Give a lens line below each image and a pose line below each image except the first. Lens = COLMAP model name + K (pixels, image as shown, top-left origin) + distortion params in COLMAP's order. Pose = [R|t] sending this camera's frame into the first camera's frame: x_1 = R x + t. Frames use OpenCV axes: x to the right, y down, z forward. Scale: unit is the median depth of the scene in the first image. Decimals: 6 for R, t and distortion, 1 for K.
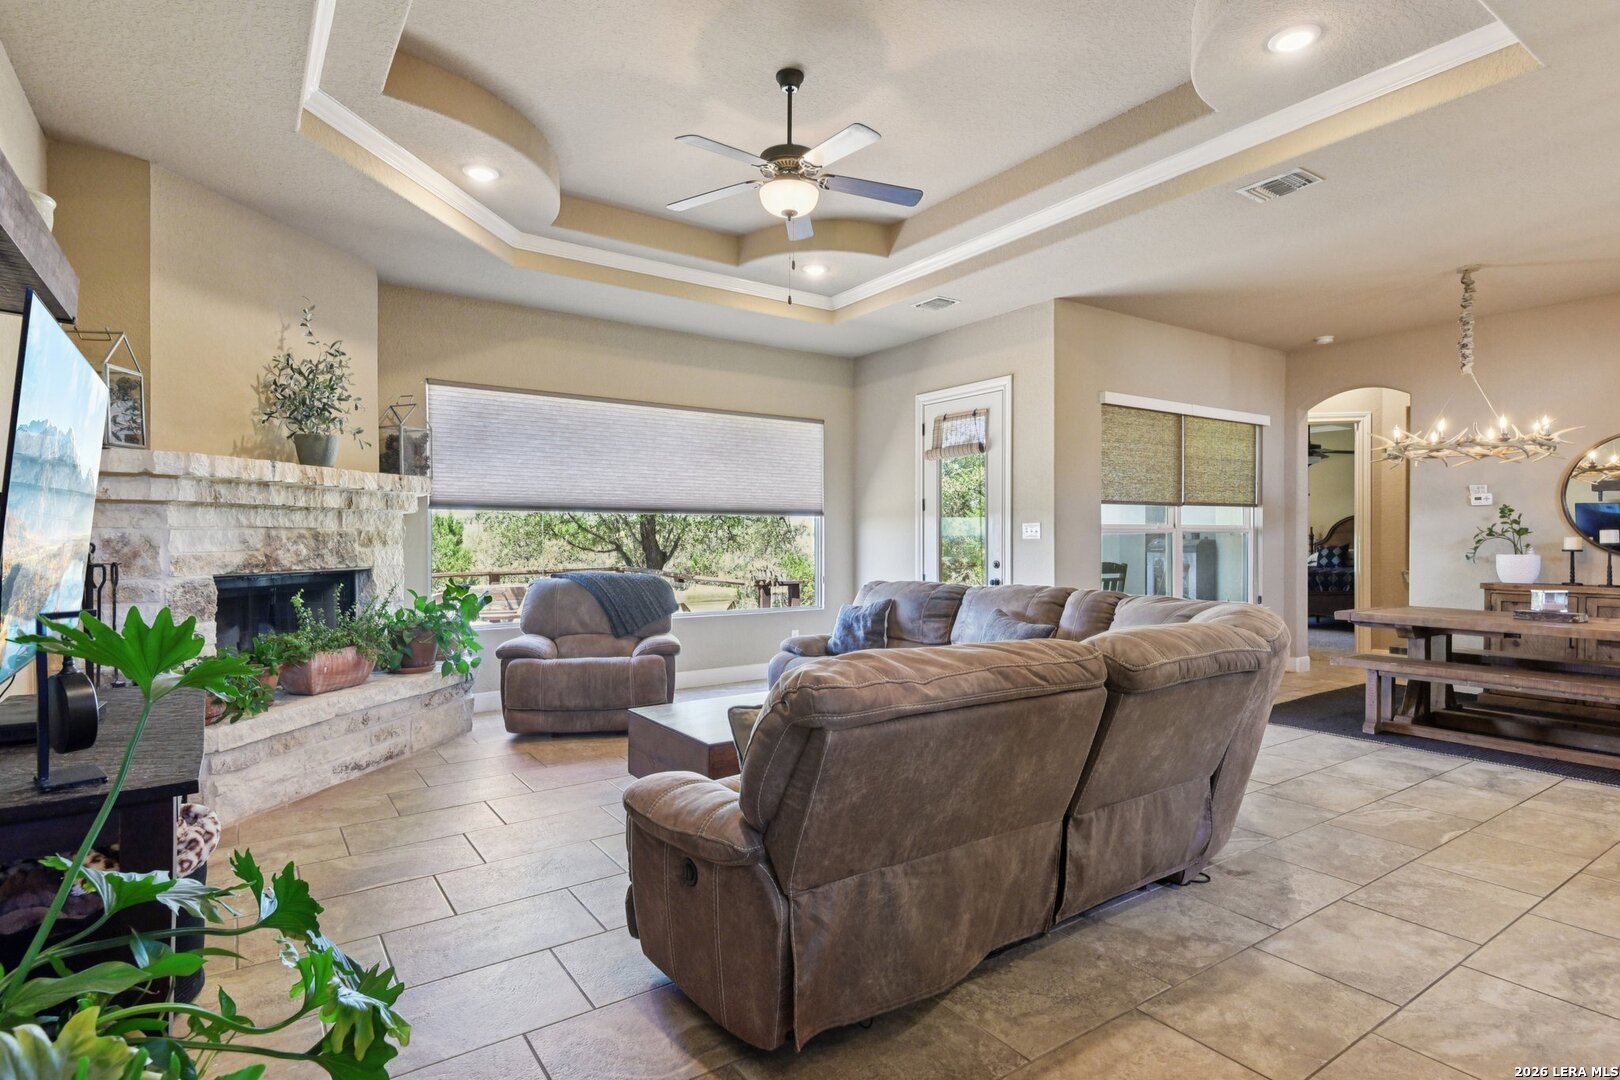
lens RADIAL K [[819.4, 0, 805.9], [0, 819.4, 542.6], [0, 0, 1]] dist [0.042703, -0.025182]
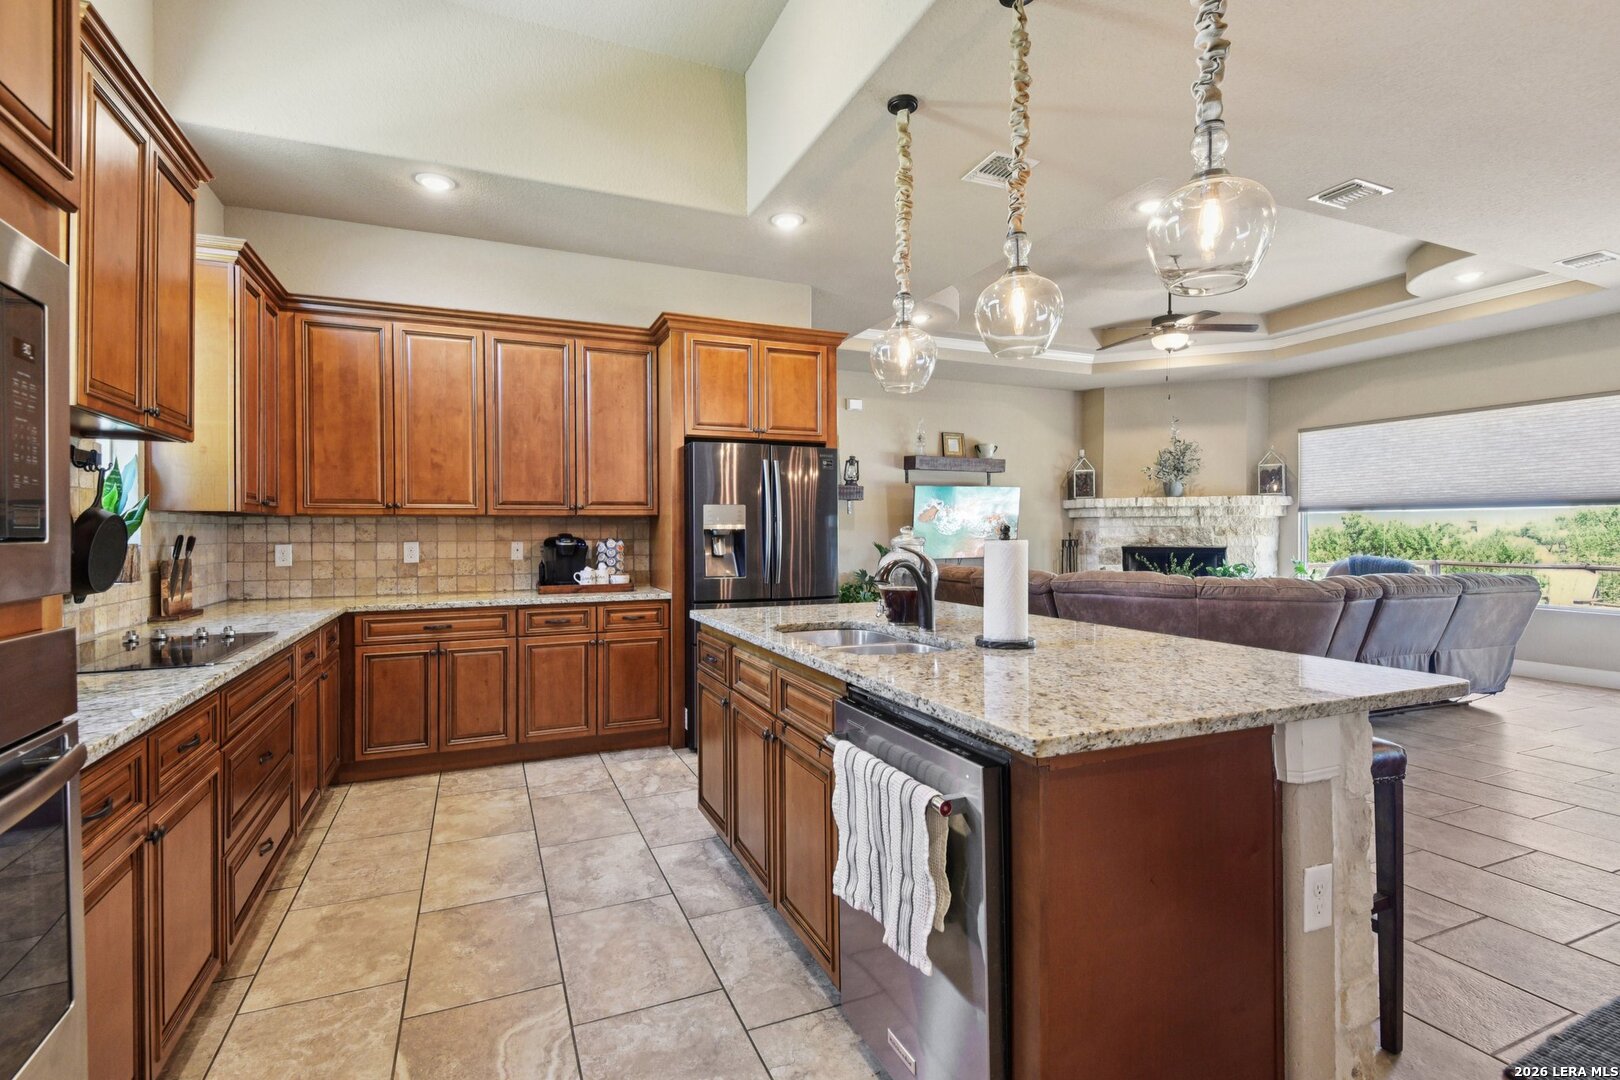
lens RADIAL K [[766.2, 0, 803.5], [0, 766.2, 538.1], [0, 0, 1]] dist [0.030862, -0.019270]
pose [[-0.197235, 0.007588, -0.980327, 1.281453], [-0.004796, 0.999951, 0.008705, 0.000156], [0.980345, 0.006419, -0.197189, 0.400917]]
